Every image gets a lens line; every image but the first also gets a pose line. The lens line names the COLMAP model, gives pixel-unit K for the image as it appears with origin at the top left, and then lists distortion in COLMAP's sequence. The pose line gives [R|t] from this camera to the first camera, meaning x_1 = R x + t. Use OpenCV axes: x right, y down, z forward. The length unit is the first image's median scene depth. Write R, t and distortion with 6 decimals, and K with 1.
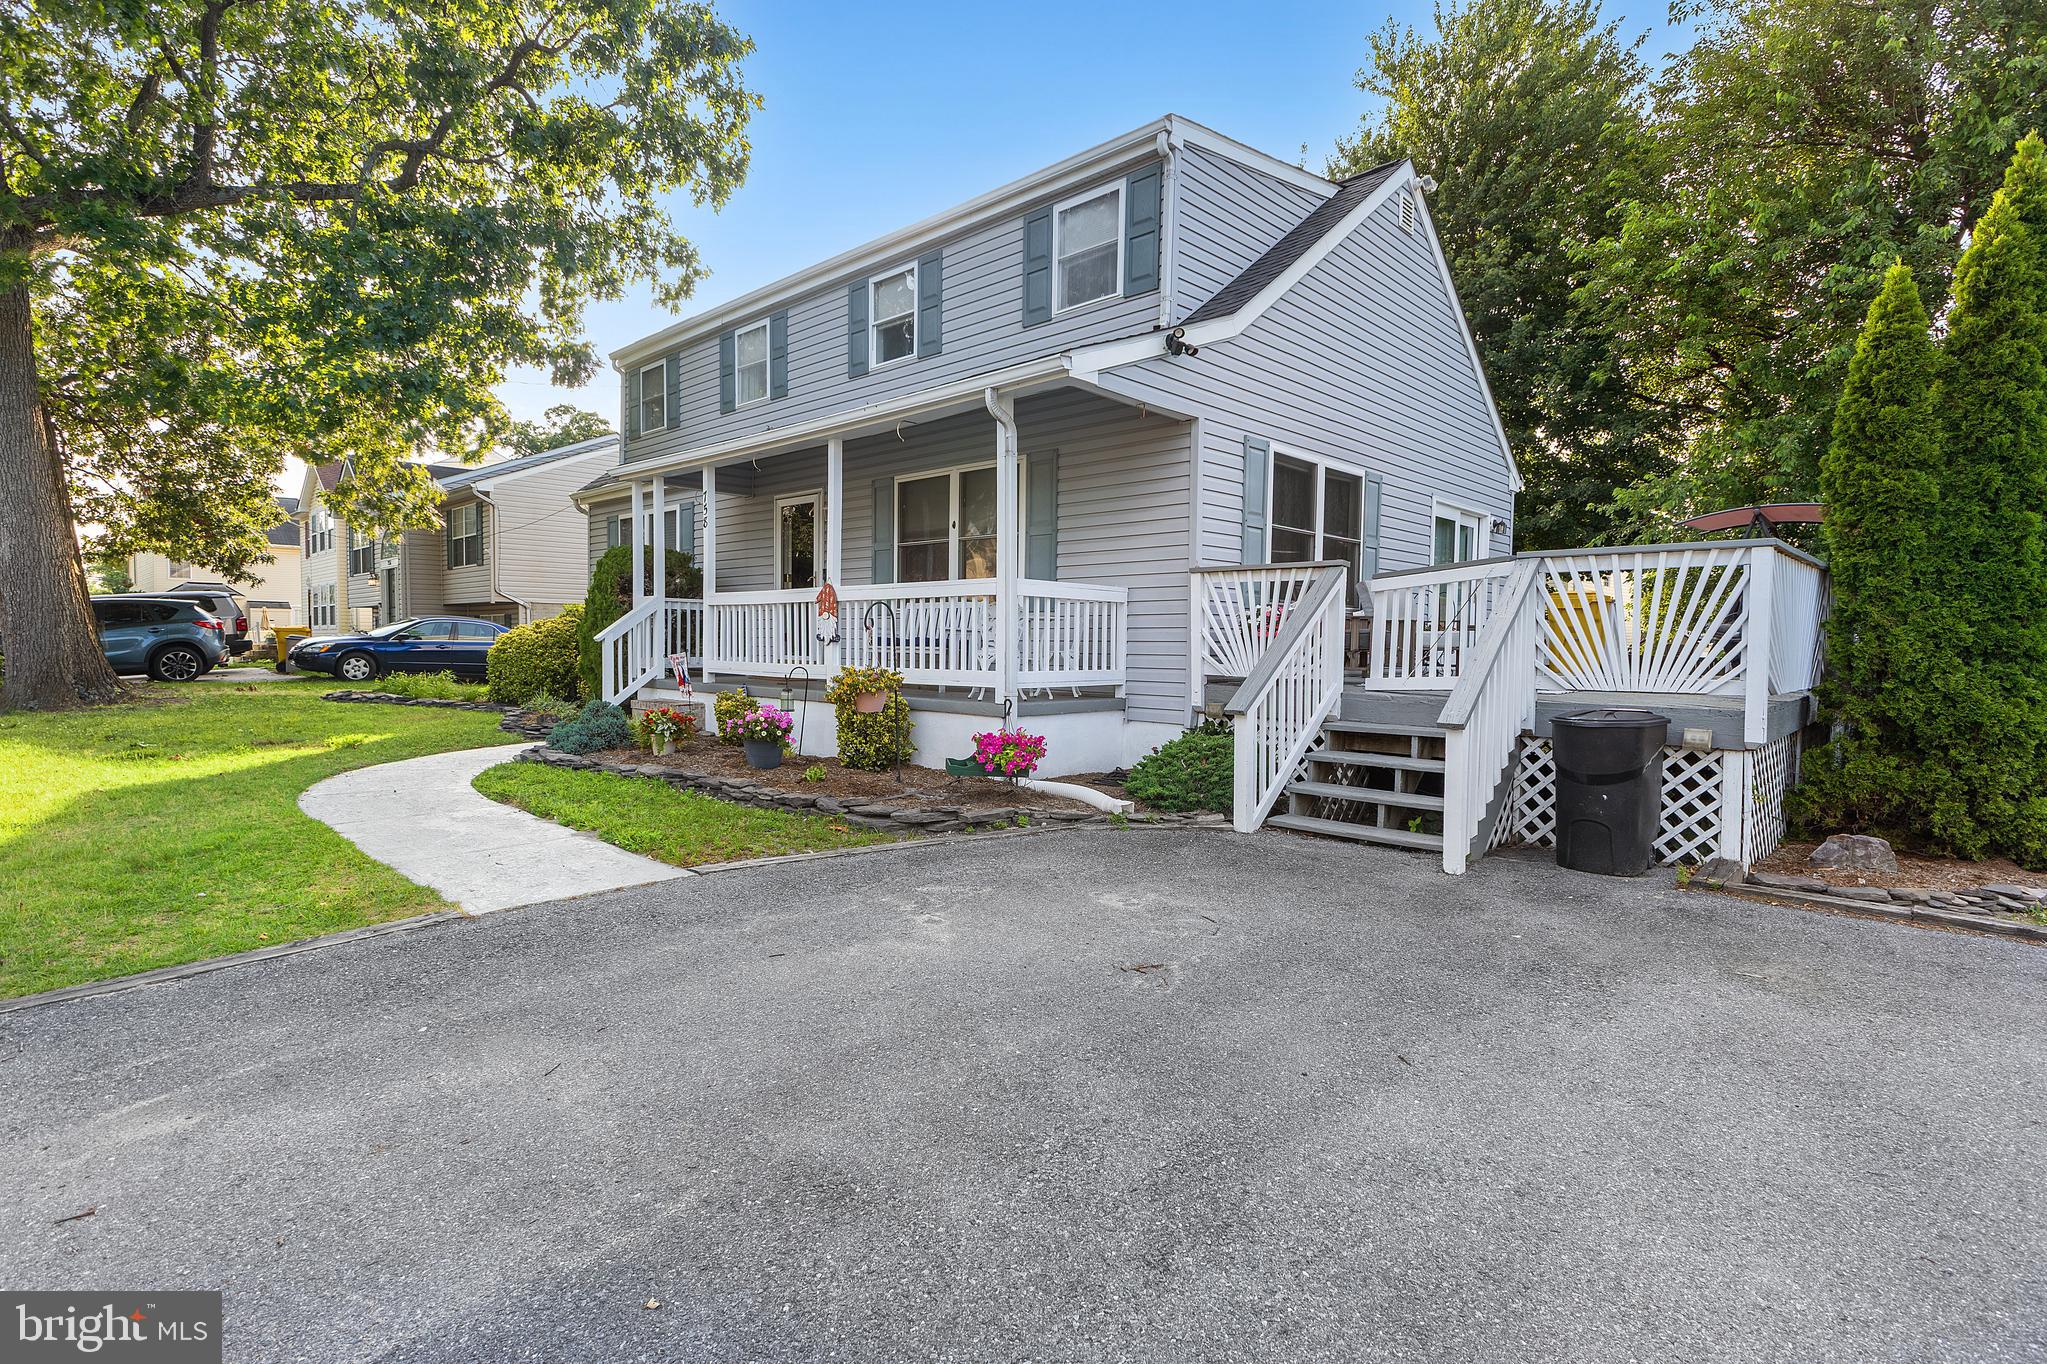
lens RADIAL K [[987.2, 0, 1029.4], [0, 987.2, 742.2], [0, 0, 1]] dist [-0.002989, -0.007797]
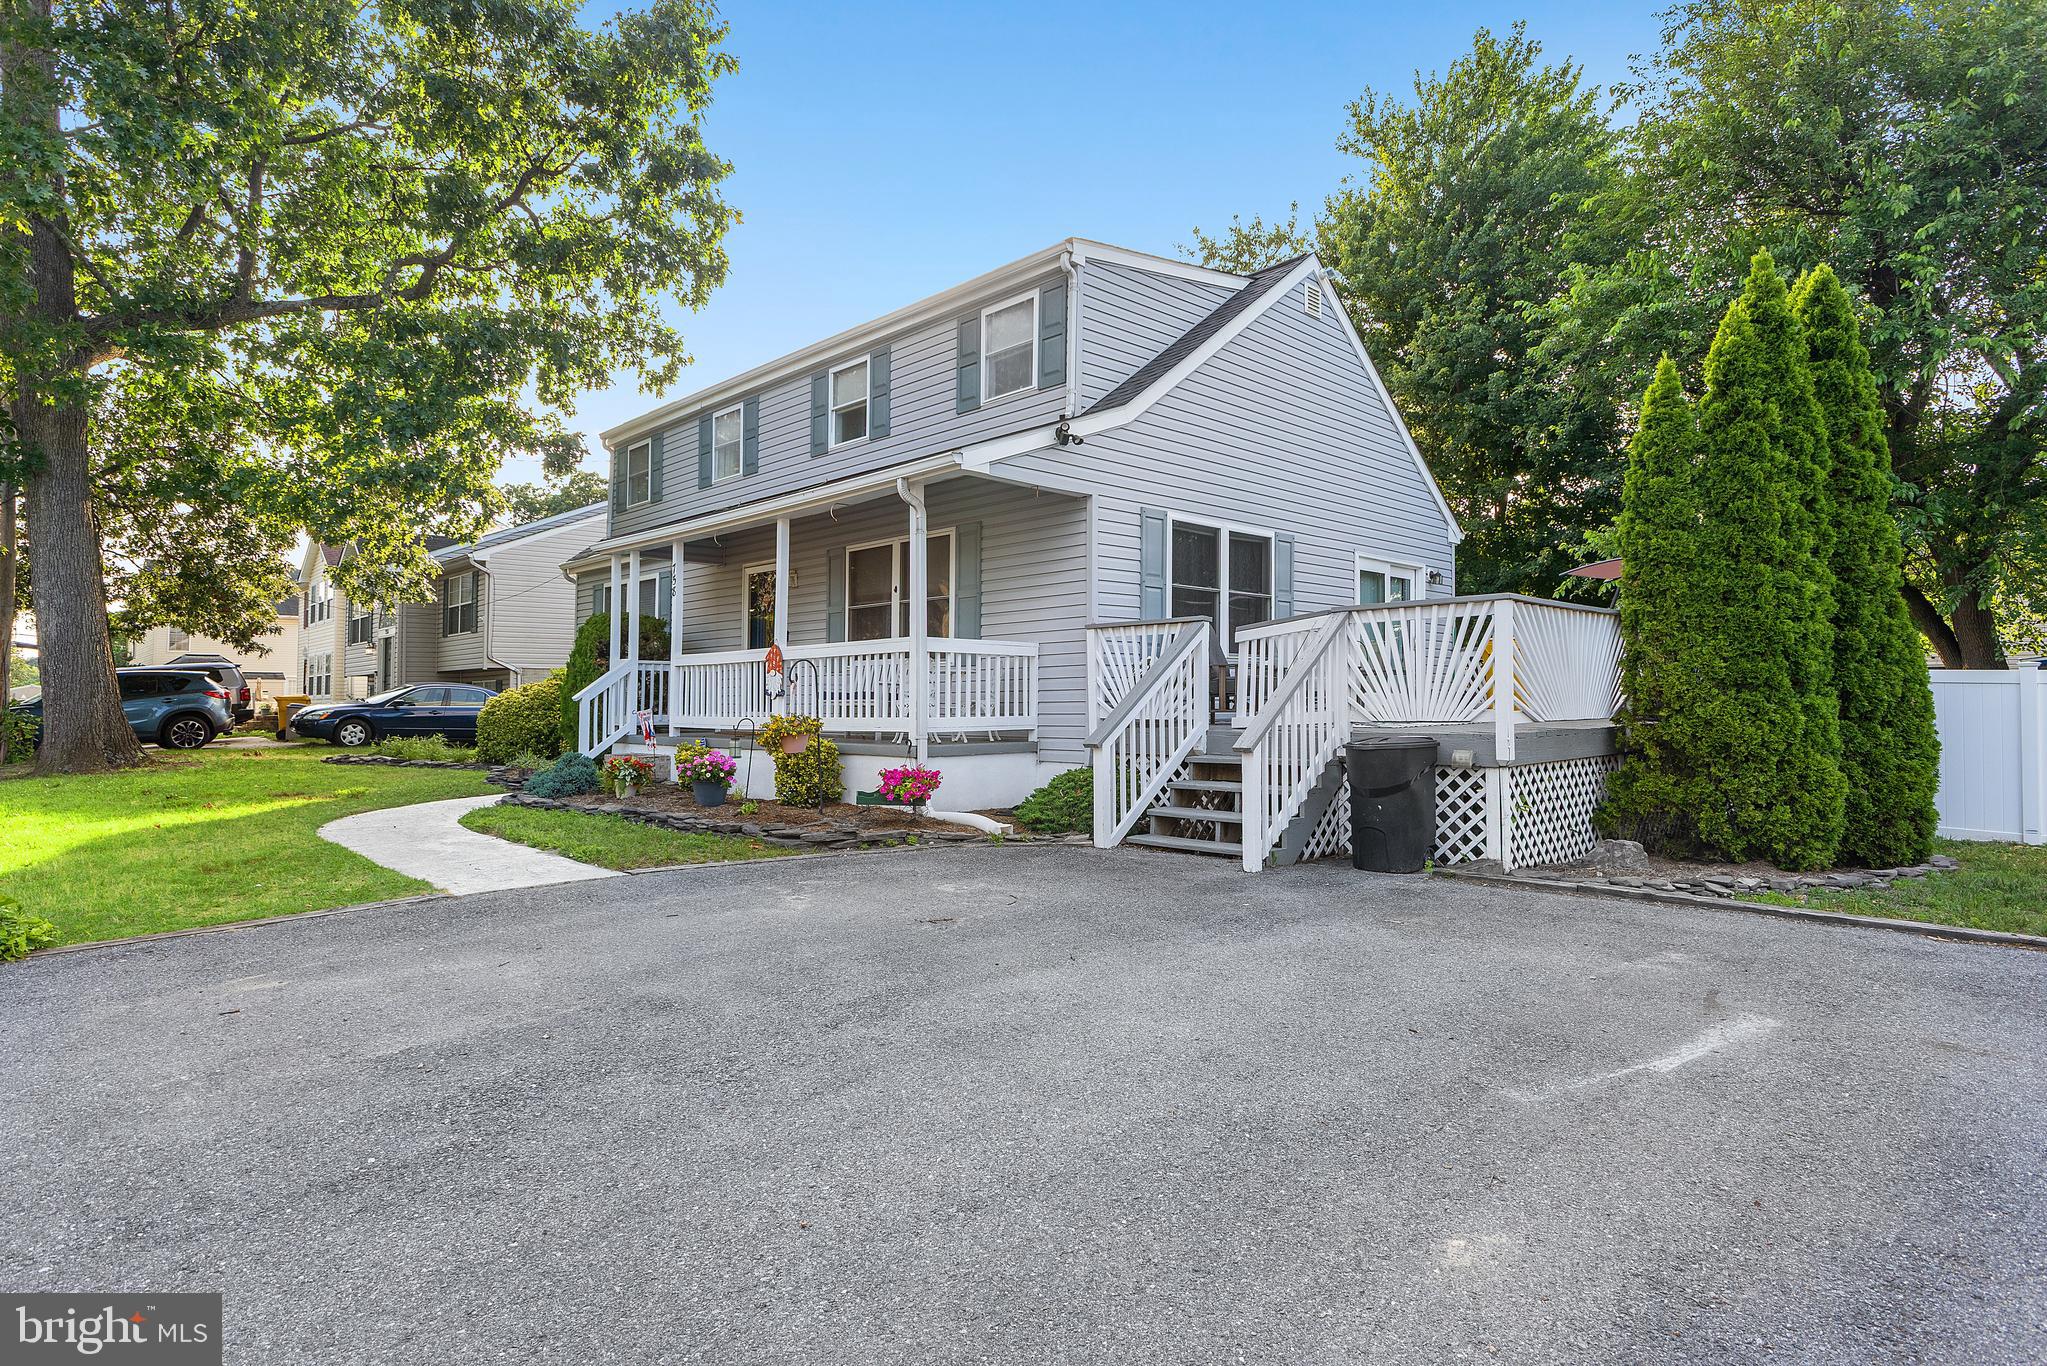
lens RADIAL K [[1091.9, 0, 1034.0], [0, 1091.9, 704.5], [0, 0, 1]] dist [-0.028432, -0.001025]
pose [[0.999453, -0.017741, -0.027895, 0.101704], [0.014881, 0.994919, -0.099571, 0.028838], [0.029520, 0.099101, 0.994639, -0.178168]]
